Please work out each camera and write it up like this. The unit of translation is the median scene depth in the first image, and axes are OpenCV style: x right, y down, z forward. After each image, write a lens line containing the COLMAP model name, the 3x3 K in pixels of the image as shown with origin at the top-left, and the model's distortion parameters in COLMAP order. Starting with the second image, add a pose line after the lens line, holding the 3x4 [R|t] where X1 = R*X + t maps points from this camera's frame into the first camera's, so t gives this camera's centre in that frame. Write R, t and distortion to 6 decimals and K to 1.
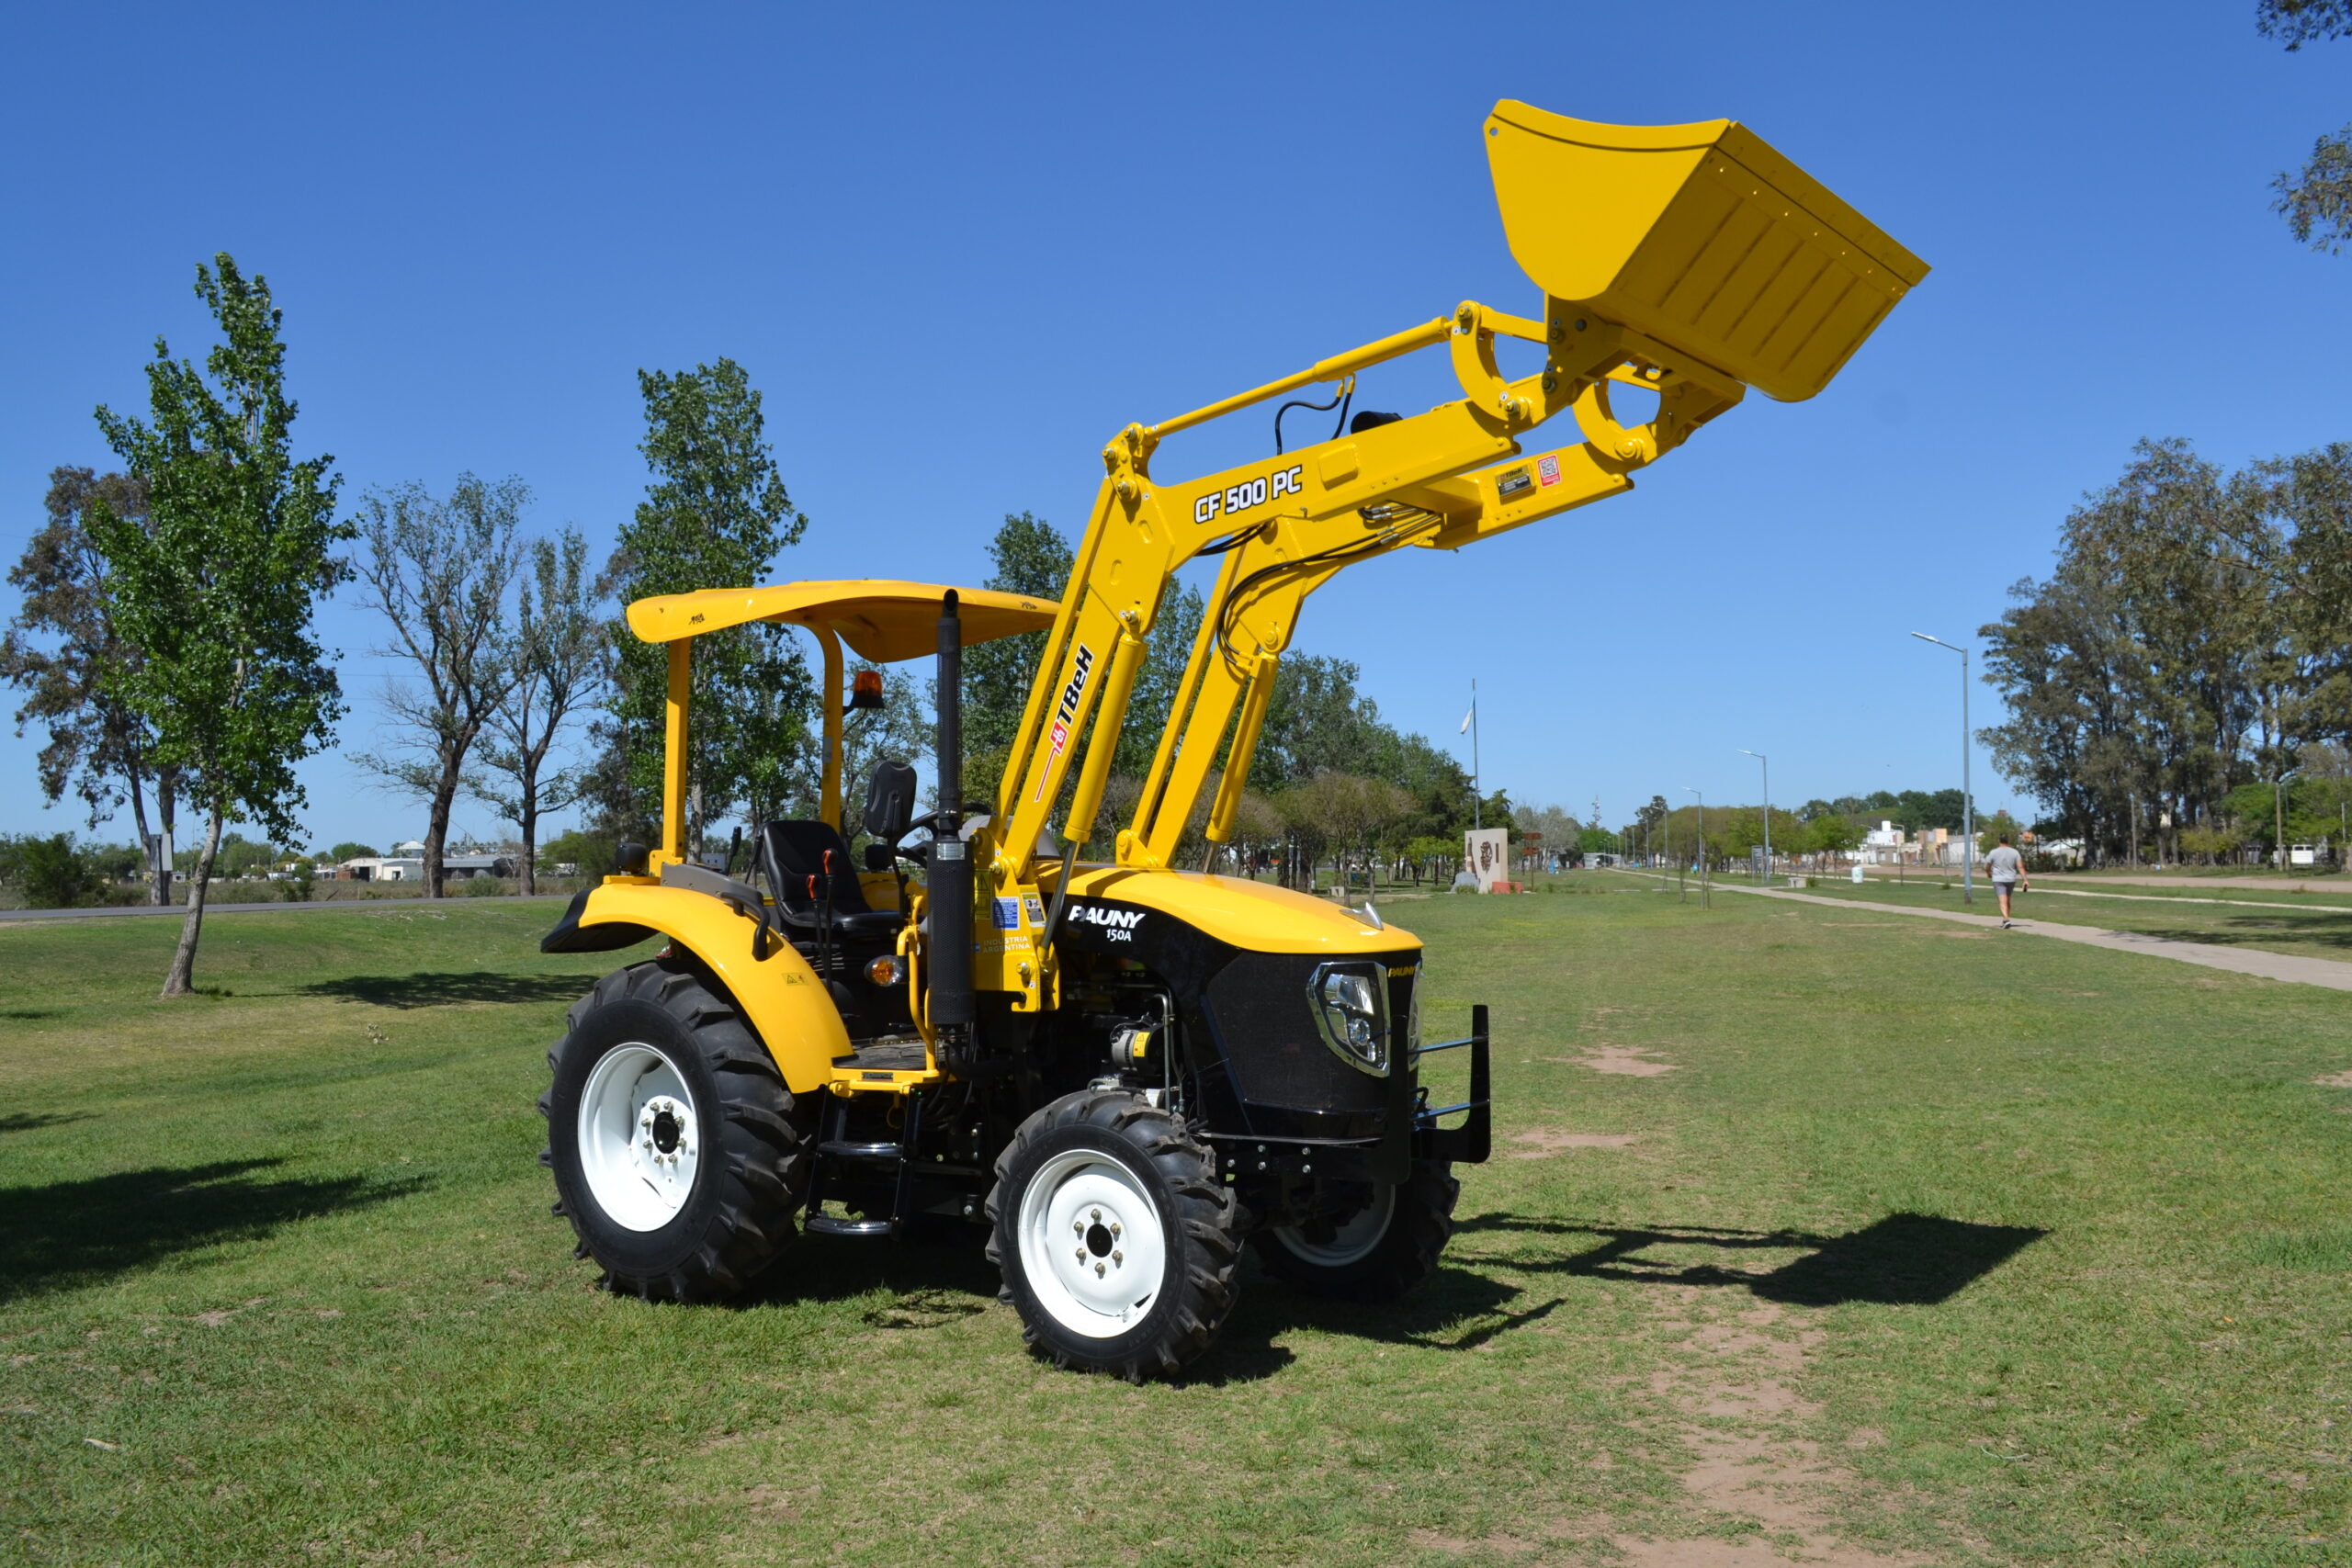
lens RADIAL K [[2017.8, 0, 1176.0], [0, 2017.8, 784.0], [0, 0, 1]] dist [-0.081771, 0.020446]
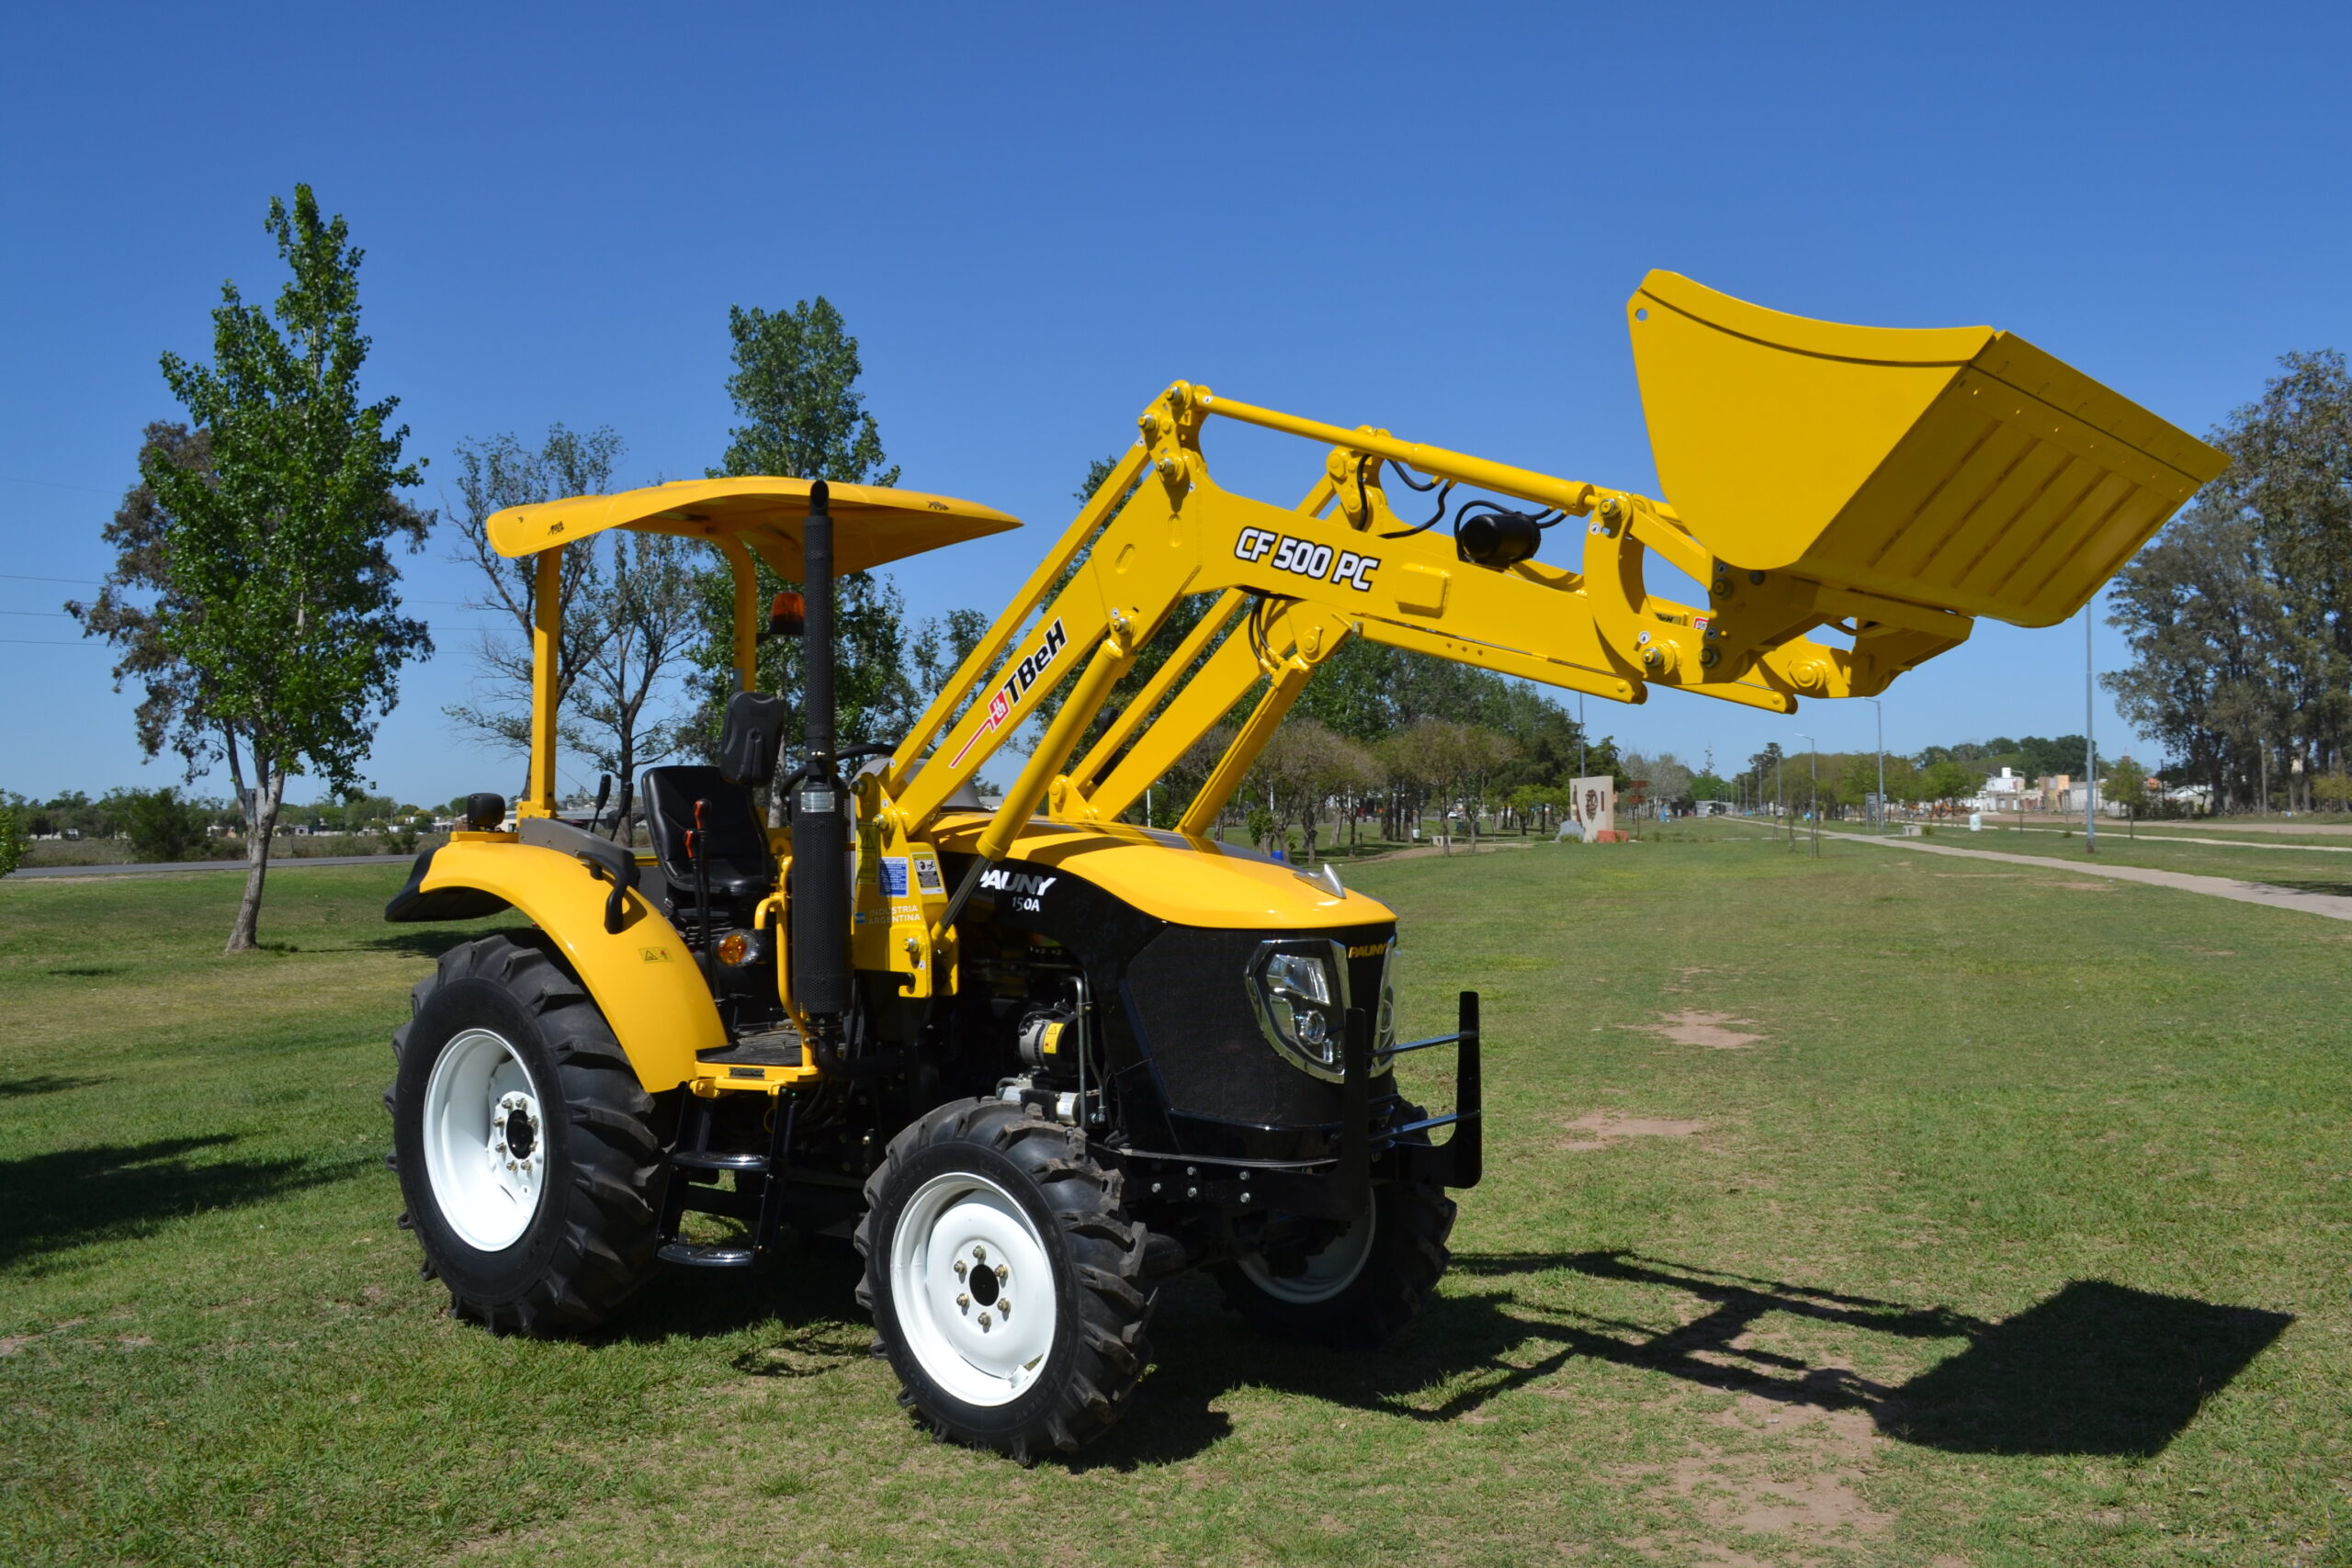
lens RADIAL K [[2017.8, 0, 1176.0], [0, 2017.8, 784.0], [0, 0, 1]] dist [-0.081771, 0.020446]
pose [[0.998549, -0.004082, -0.053697, 0.051740], [0.005426, 0.999675, 0.024892, 0.004452], [0.053578, -0.025147, 0.998247, 0.129916]]
